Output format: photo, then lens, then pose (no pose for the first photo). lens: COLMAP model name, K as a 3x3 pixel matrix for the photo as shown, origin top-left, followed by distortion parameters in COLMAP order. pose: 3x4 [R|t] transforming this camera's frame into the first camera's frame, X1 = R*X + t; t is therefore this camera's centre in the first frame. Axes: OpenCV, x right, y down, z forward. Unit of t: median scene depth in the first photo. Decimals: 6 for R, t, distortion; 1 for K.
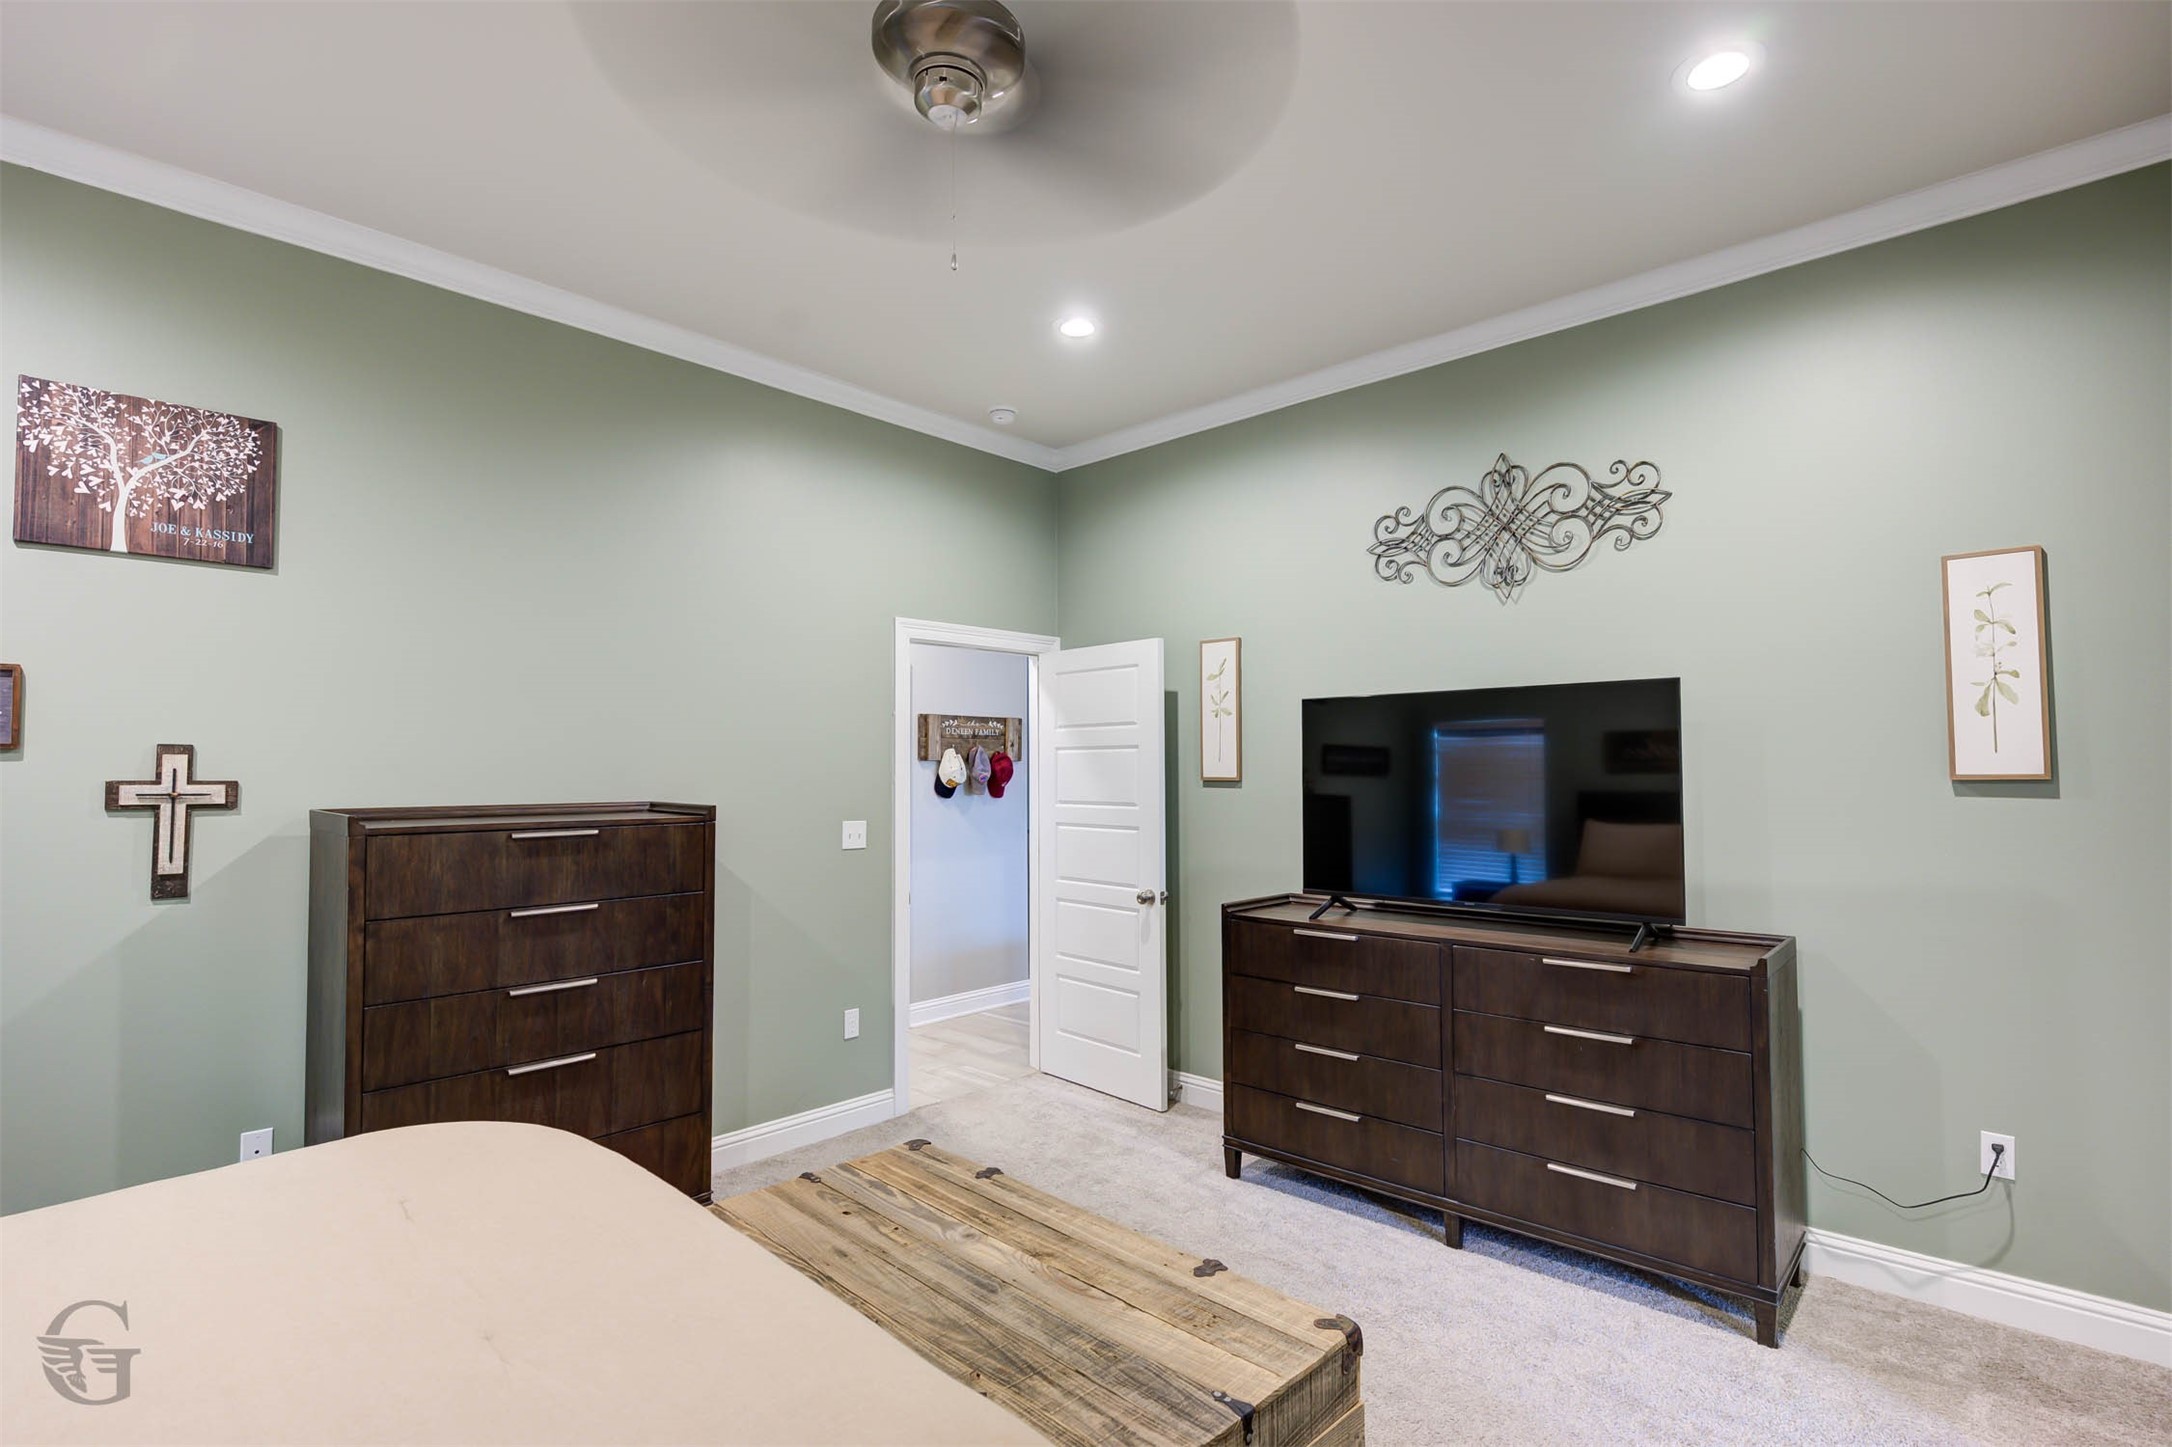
lens RADIAL K [[1021.4, 0, 1094.4], [0, 1021.4, 728.3], [0, 0, 1]] dist [-0.000465, -0.004233]
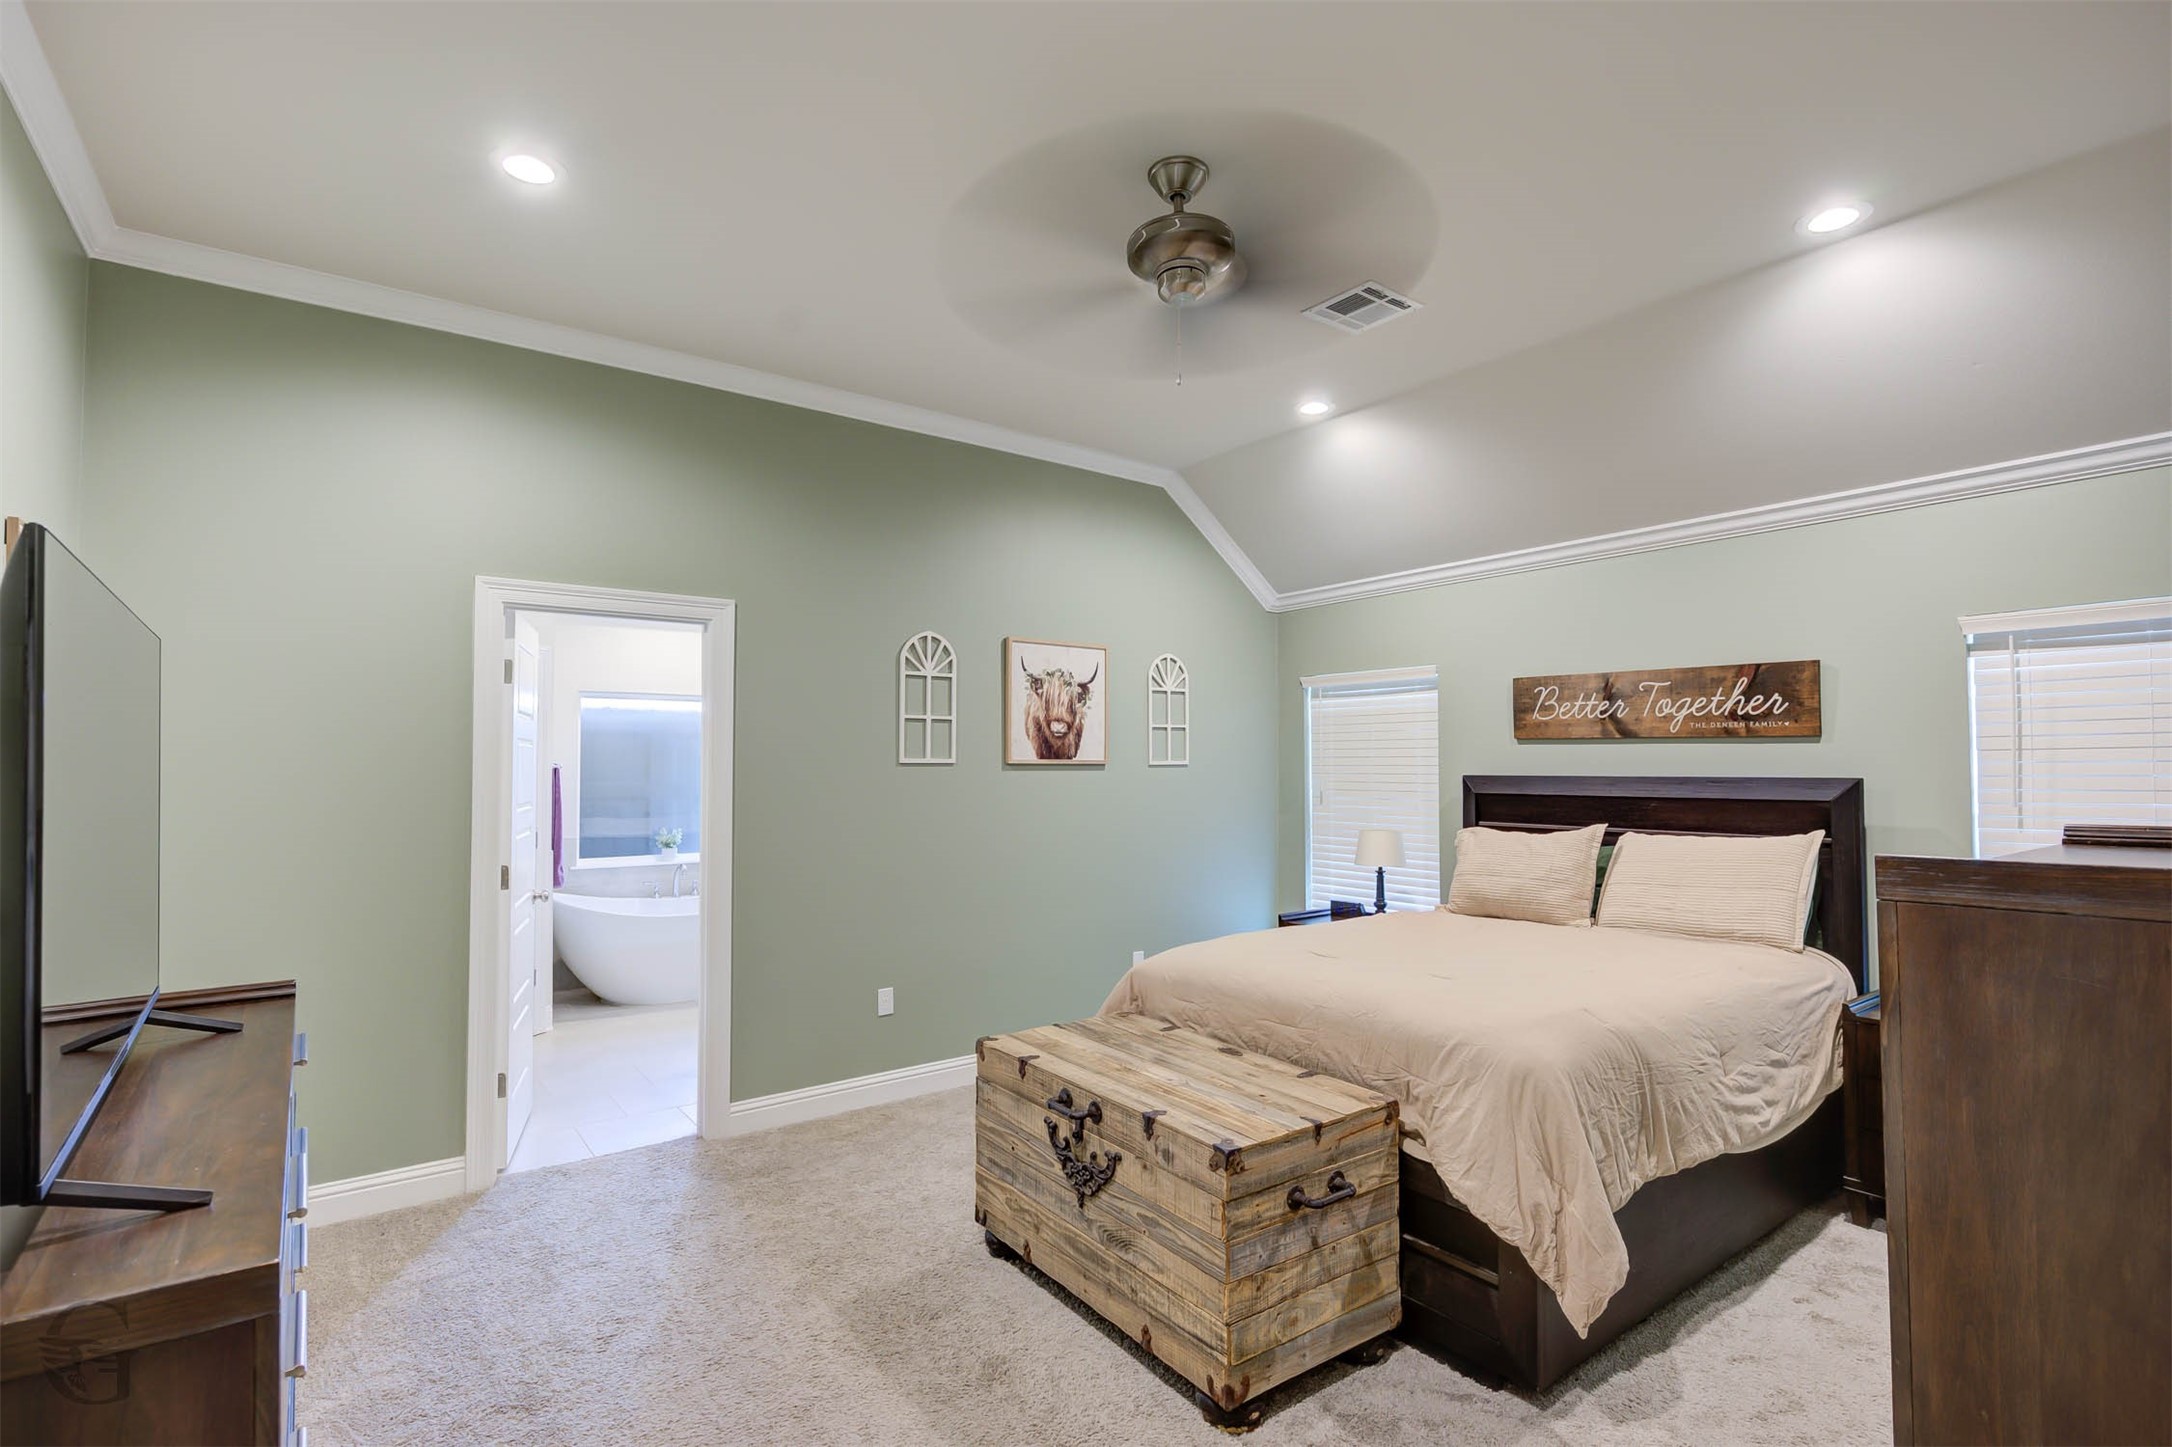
lens RADIAL K [[1021.4, 0, 1094.4], [0, 1021.4, 728.3], [0, 0, 1]] dist [-0.000465, -0.004233]
pose [[-0.983058, 0.011696, 0.182922, -0.318945], [-0.001579, 0.997385, -0.072260, 0.108122], [-0.183289, -0.071325, -0.980468, 2.743199]]
